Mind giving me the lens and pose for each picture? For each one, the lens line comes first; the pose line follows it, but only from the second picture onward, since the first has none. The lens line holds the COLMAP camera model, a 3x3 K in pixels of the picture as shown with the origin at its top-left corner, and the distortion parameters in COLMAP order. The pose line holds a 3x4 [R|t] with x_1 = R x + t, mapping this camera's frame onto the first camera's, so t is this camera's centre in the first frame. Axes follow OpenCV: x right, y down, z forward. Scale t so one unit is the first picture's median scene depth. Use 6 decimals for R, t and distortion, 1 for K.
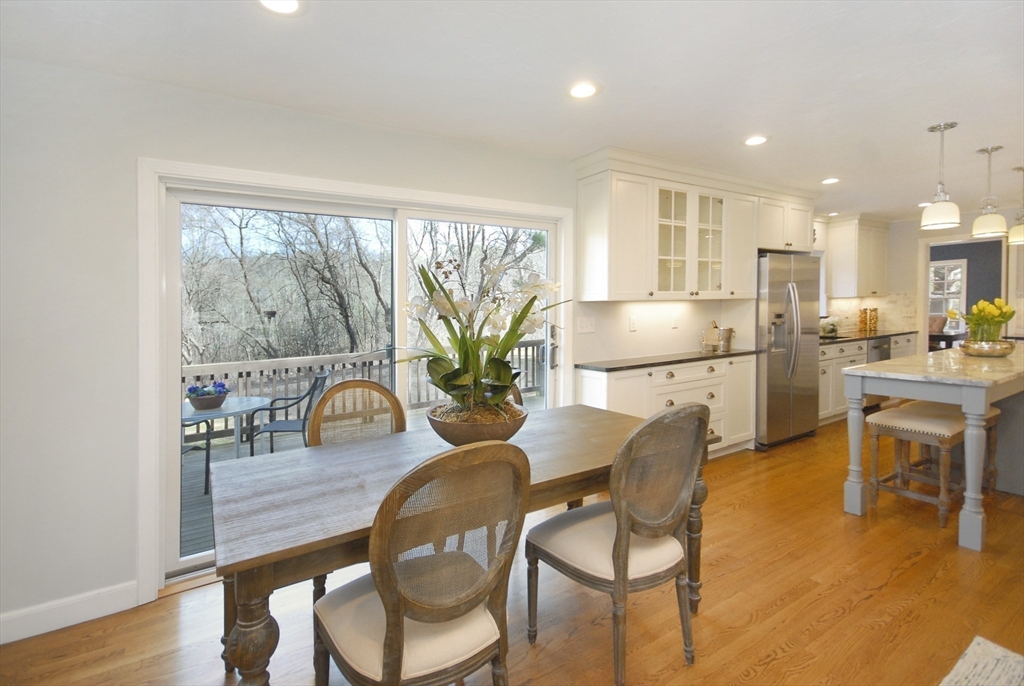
lens RADIAL K [[496.0, 0, 508.5], [0, 496.0, 333.2], [0, 0, 1]] dist [0.061928, -0.037834]
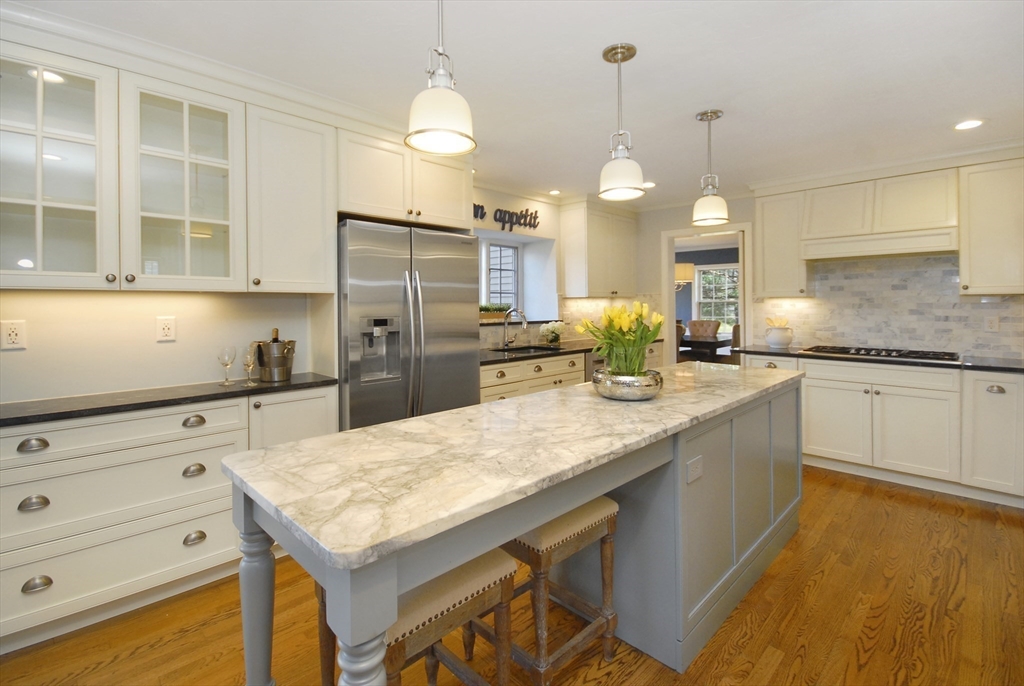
lens RADIAL K [[472.1, 0, 498.0], [0, 472.1, 307.4], [0, 0, 1]] dist [-0.000243, -0.006306]
pose [[0.983701, 0.019112, 0.178793, 0.576899], [-0.011335, 0.998949, -0.044422, -0.028633], [-0.179454, 0.041672, 0.982883, 0.400317]]
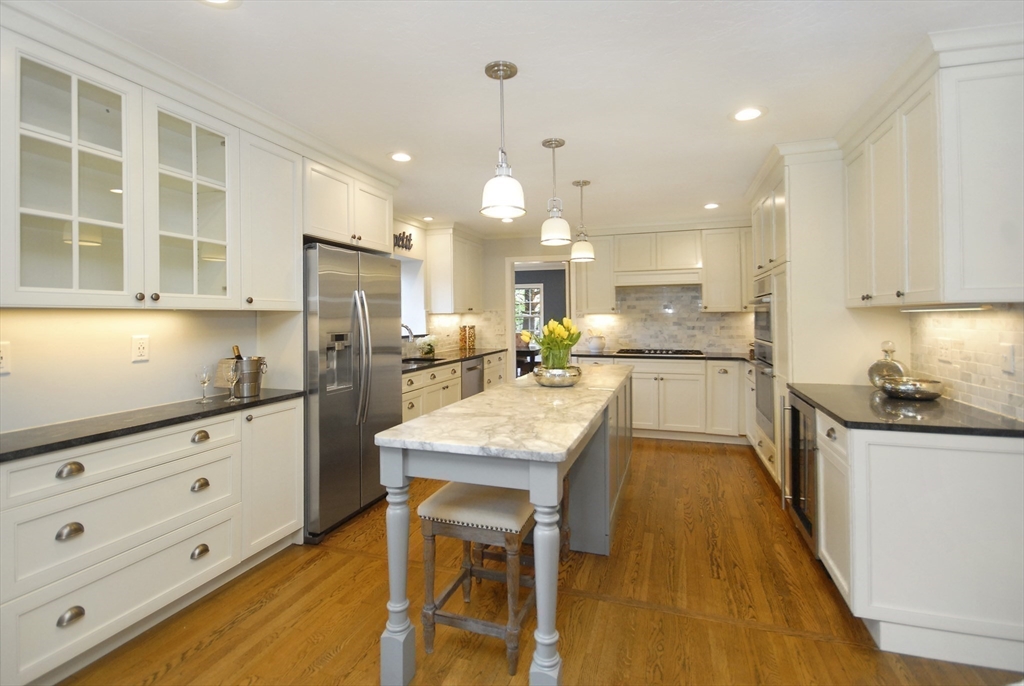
lens RADIAL K [[496.0, 0, 505.6], [0, 496.0, 324.2], [0, 0, 1]] dist [-0.000953, -0.000173]
pose [[0.795647, 0.009454, 0.605687, 0.309683], [0.017812, 0.999081, -0.038993, -0.021955], [-0.605499, 0.041813, 0.794747, 0.327568]]
